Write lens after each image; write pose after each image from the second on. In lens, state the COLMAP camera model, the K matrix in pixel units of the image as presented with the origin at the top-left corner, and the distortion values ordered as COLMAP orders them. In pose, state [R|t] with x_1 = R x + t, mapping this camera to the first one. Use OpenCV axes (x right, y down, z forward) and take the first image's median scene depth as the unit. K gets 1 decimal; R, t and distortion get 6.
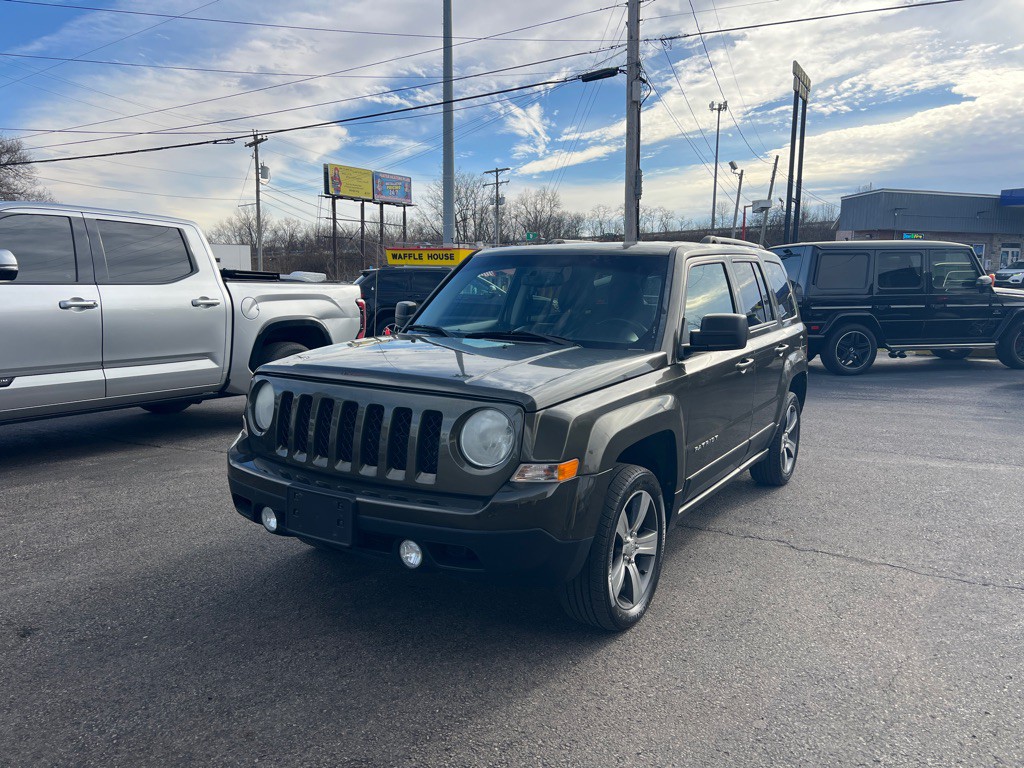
lens RADIAL K [[766.7, 0, 511.0], [0, 766.7, 387.8], [0, 0, 1]] dist [0.045969, -0.054318]
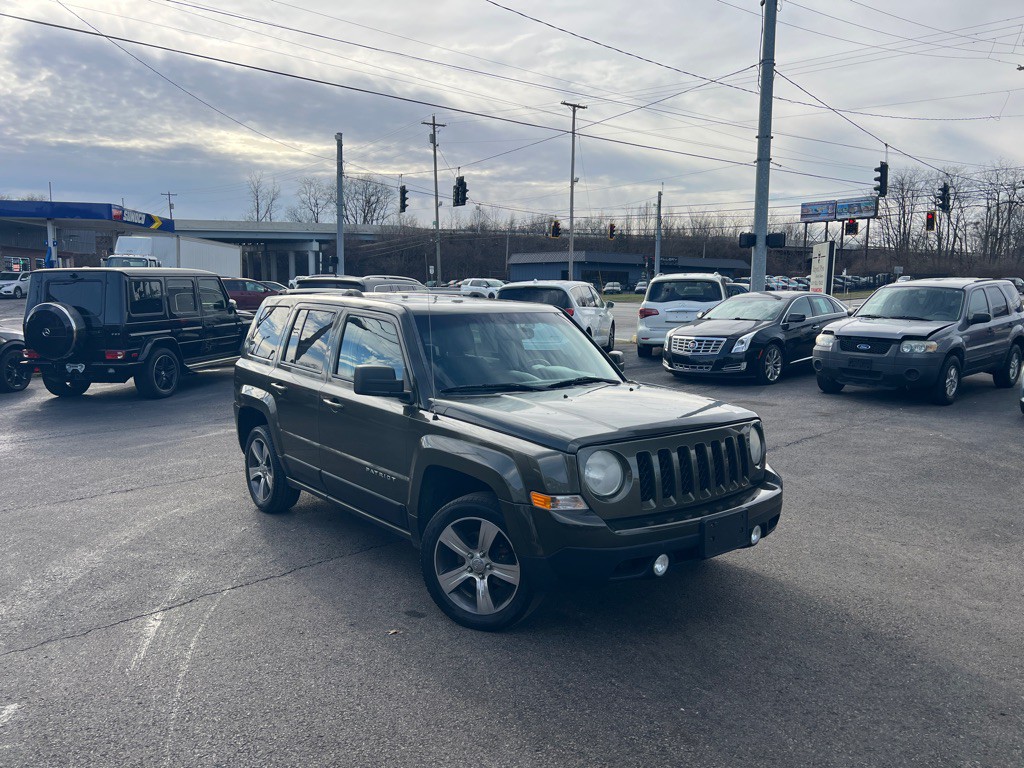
lens RADIAL K [[766.7, 0, 514.9], [0, 766.7, 383.9], [0, 0, 1]] dist [0.045969, -0.054318]
pose [[0.324688, -0.119735, 0.938212, -0.386989], [0.131812, 0.988003, 0.080473, -0.057522], [-0.936591, 0.097539, 0.336575, 0.218264]]
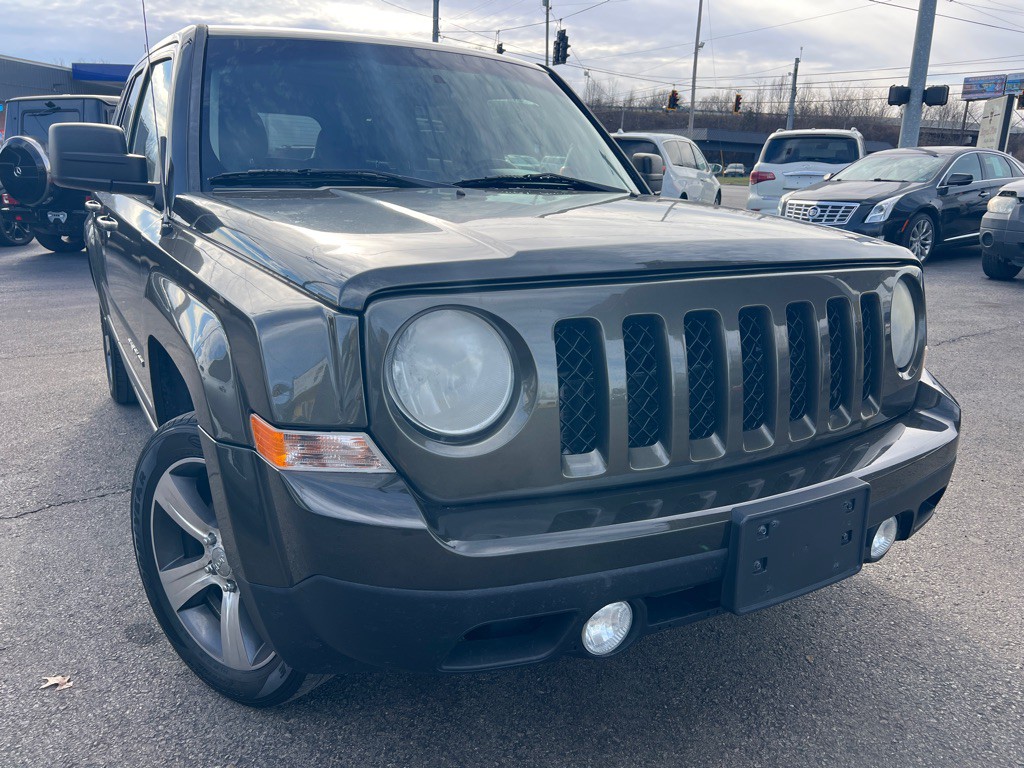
lens RADIAL K [[766.7, 0, 516.3], [0, 766.7, 384.1], [0, 0, 1]] dist [0.045969, -0.054318]
pose [[0.458443, -0.230141, 0.858408, -0.181135], [0.108302, 0.973157, 0.203066, -0.012414], [-0.882100, -0.000126, 0.471062, 0.232735]]
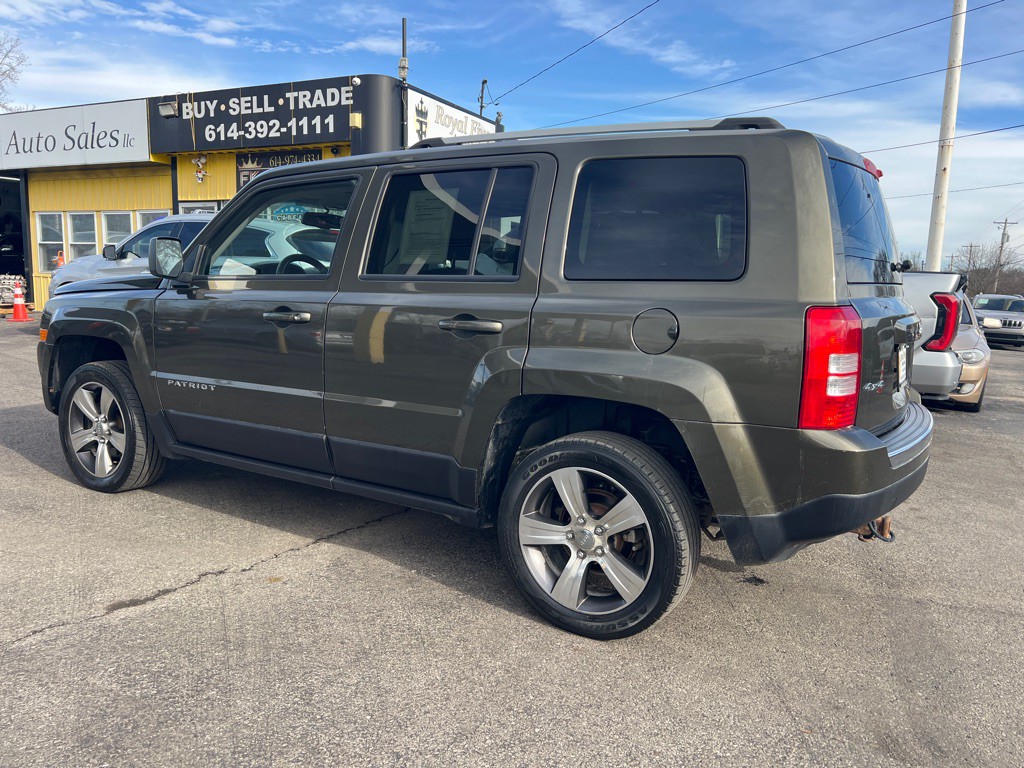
lens RADIAL K [[766.7, 0, 512.3], [0, 766.7, 390.2], [0, 0, 1]] dist [0.045969, -0.054318]
pose [[0.018930, 0.129679, -0.991375, 0.387471], [-0.178792, 0.976009, 0.124255, -0.034248], [0.983705, 0.174897, 0.041661, 0.444967]]
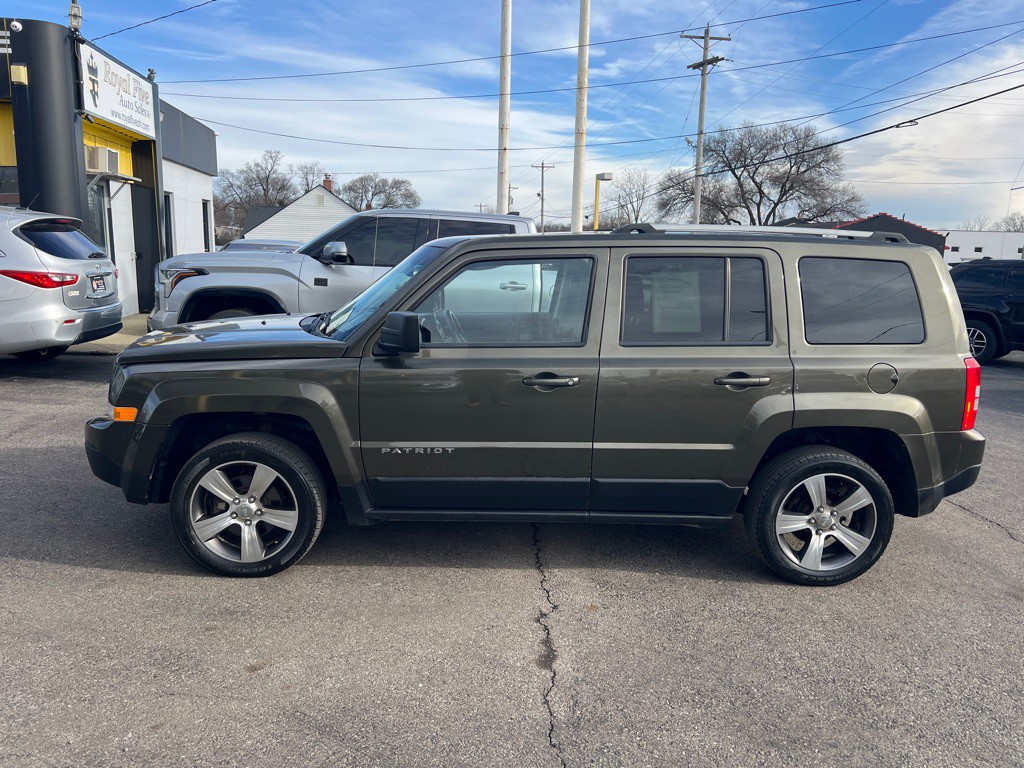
lens RADIAL K [[766.7, 0, 518.6], [0, 766.7, 380.9], [0, 0, 1]] dist [0.045969, -0.054318]
pose [[0.572518, 0.145144, -0.806942, 0.352922], [-0.141900, 0.986895, 0.076835, -0.033191], [0.807519, 0.070516, 0.585611, 0.183812]]
